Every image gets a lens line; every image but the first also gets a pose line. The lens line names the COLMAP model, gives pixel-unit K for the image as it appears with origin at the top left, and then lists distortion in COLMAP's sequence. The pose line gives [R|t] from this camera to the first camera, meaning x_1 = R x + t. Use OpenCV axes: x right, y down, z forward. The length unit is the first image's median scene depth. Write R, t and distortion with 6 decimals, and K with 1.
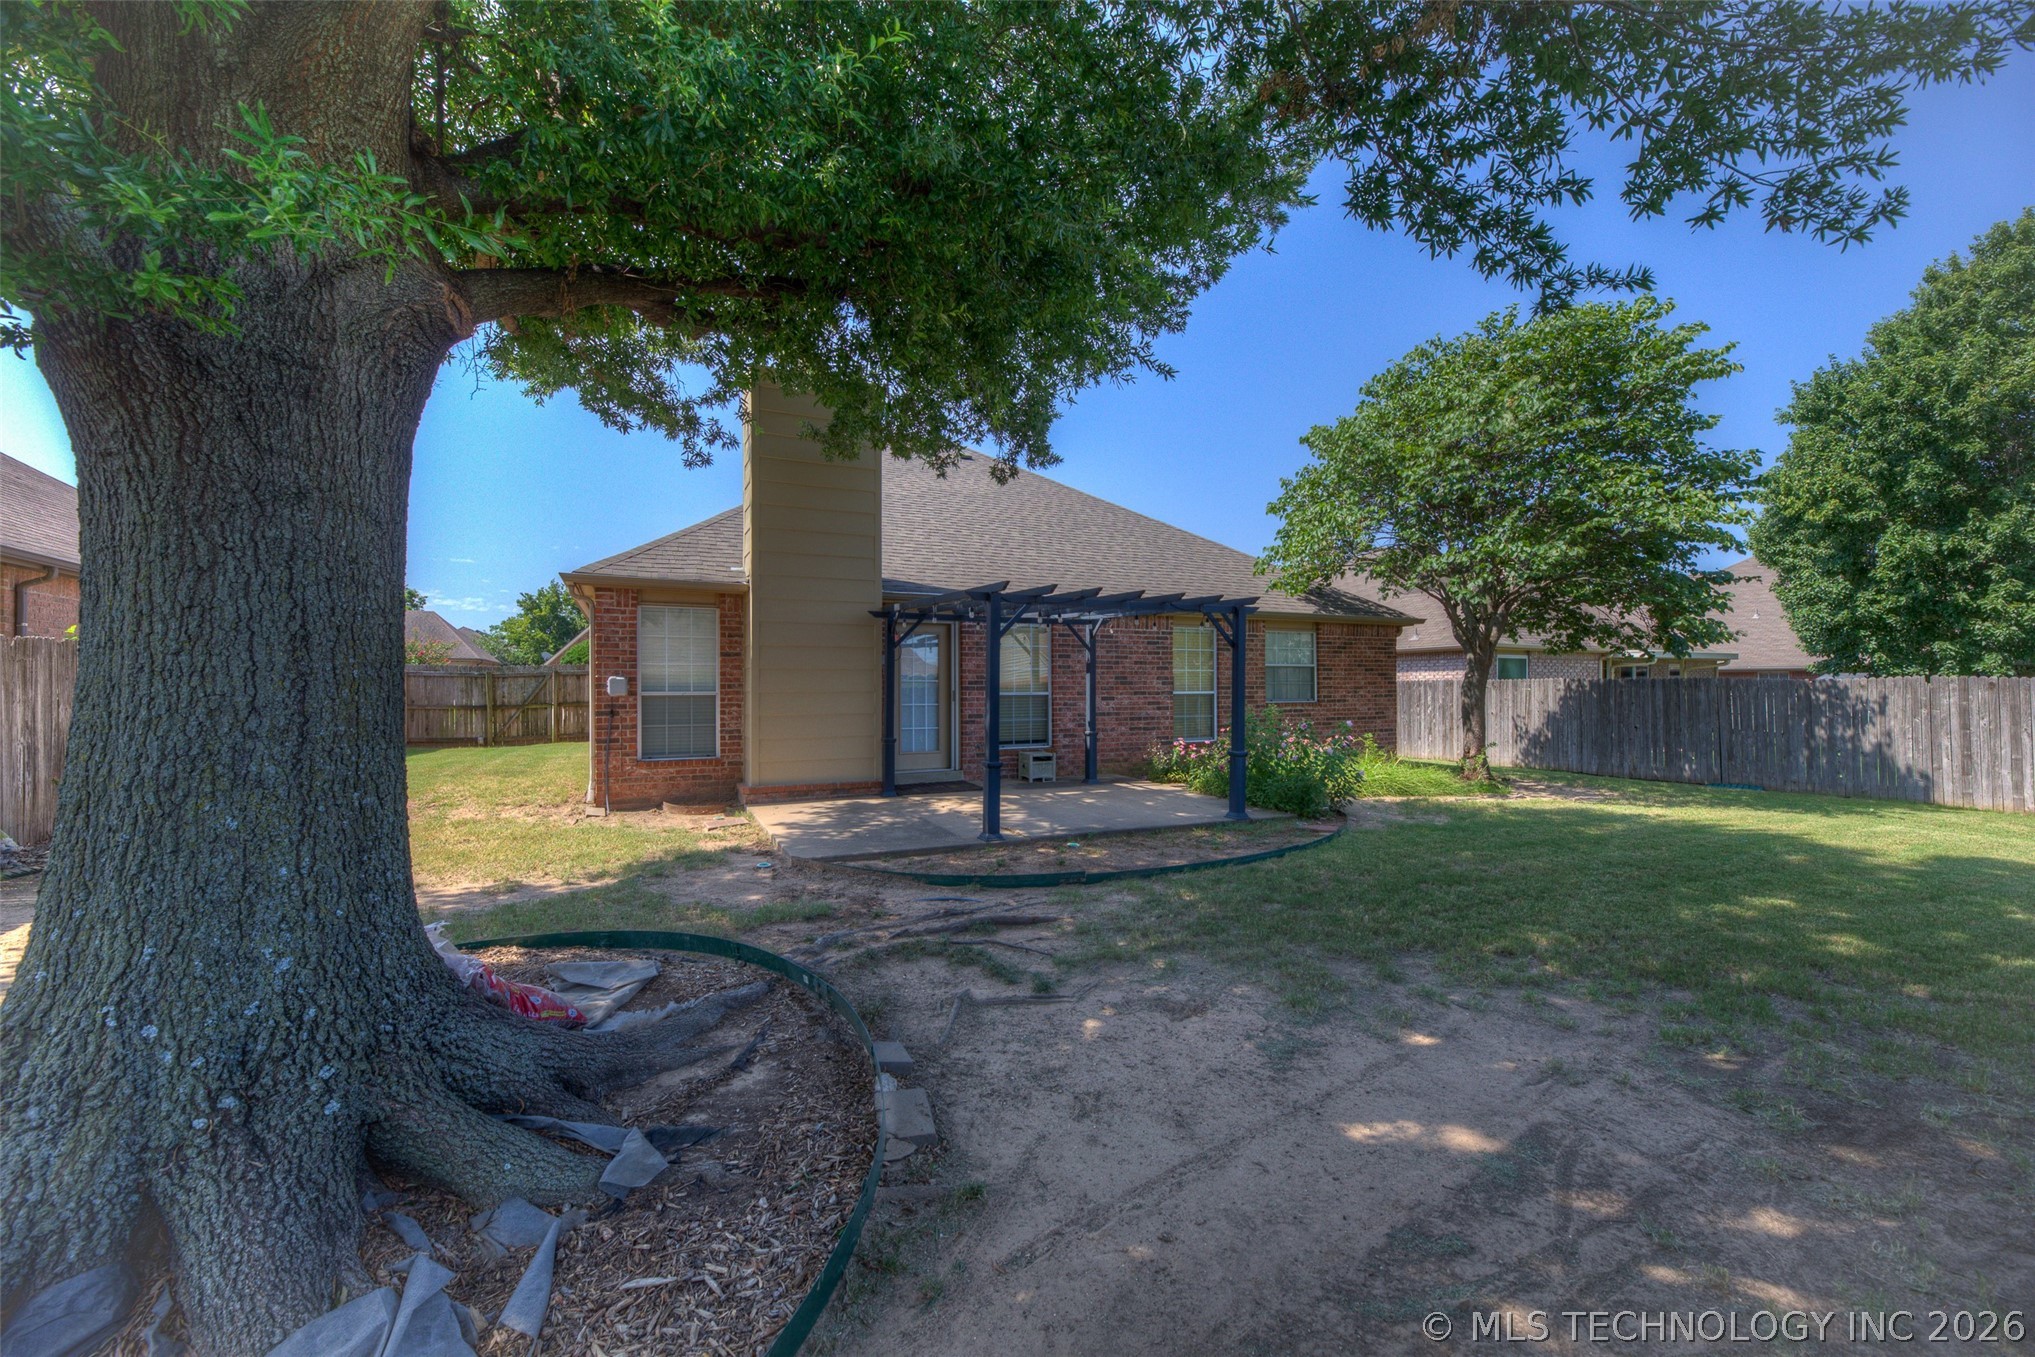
lens RADIAL K [[803.0, 0, 1015.3], [0, 803.0, 681.6], [0, 0, 1]] dist [0.012206, -0.003155]
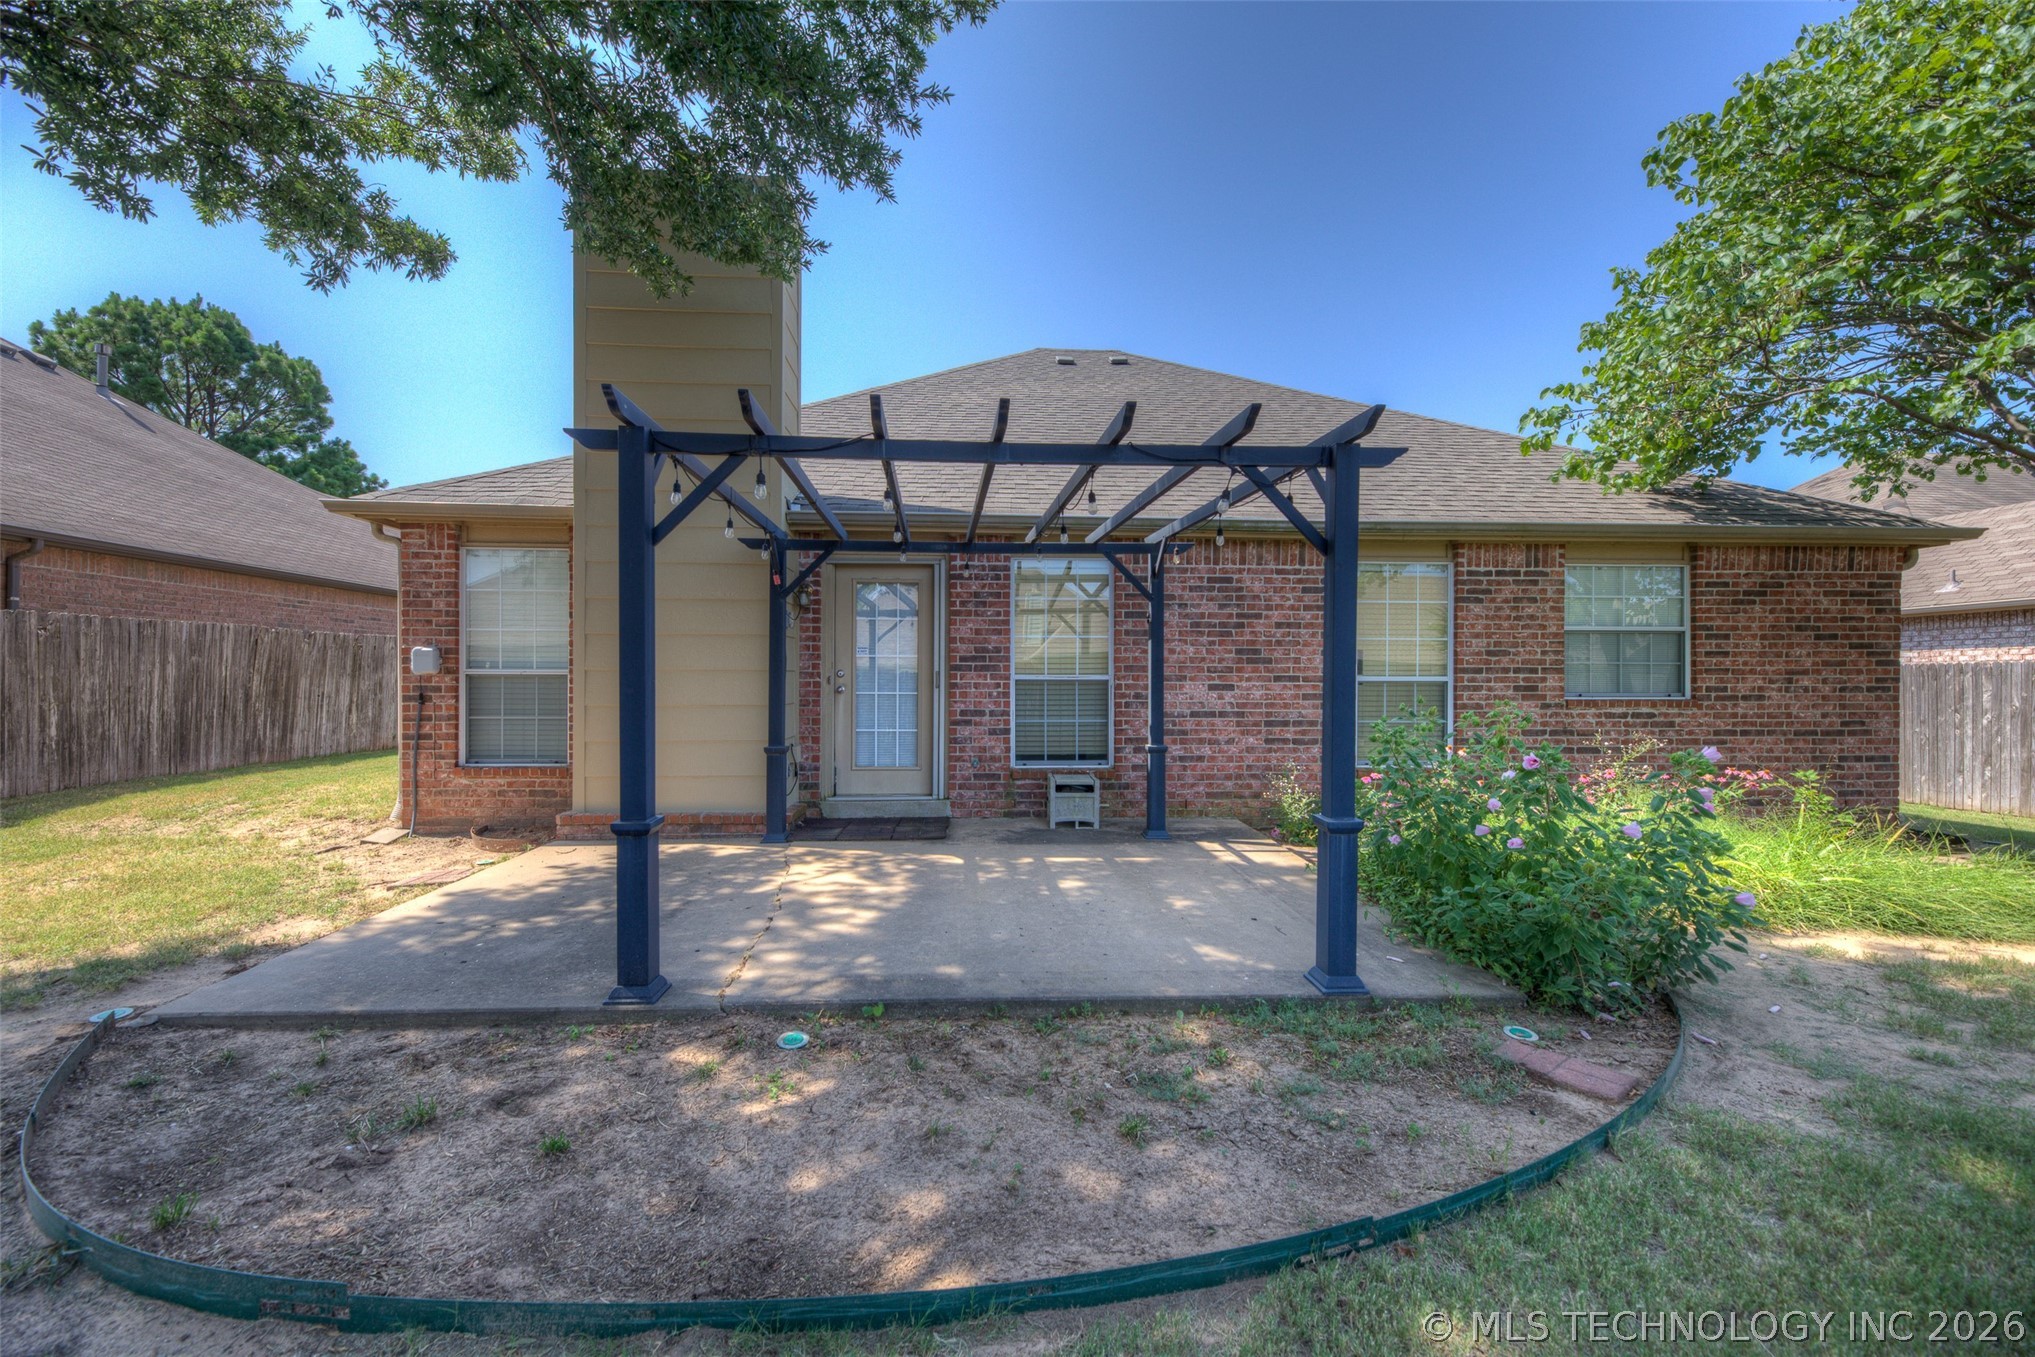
lens RADIAL K [[803.0, 0, 1020.1], [0, 803.0, 679.3], [0, 0, 1]] dist [0.012206, -0.003155]
pose [[0.924706, 0.006096, -0.380634, 0.207579], [-0.003873, 0.999971, 0.006604, 0.012283], [0.380663, -0.004633, 0.924702, 0.422550]]
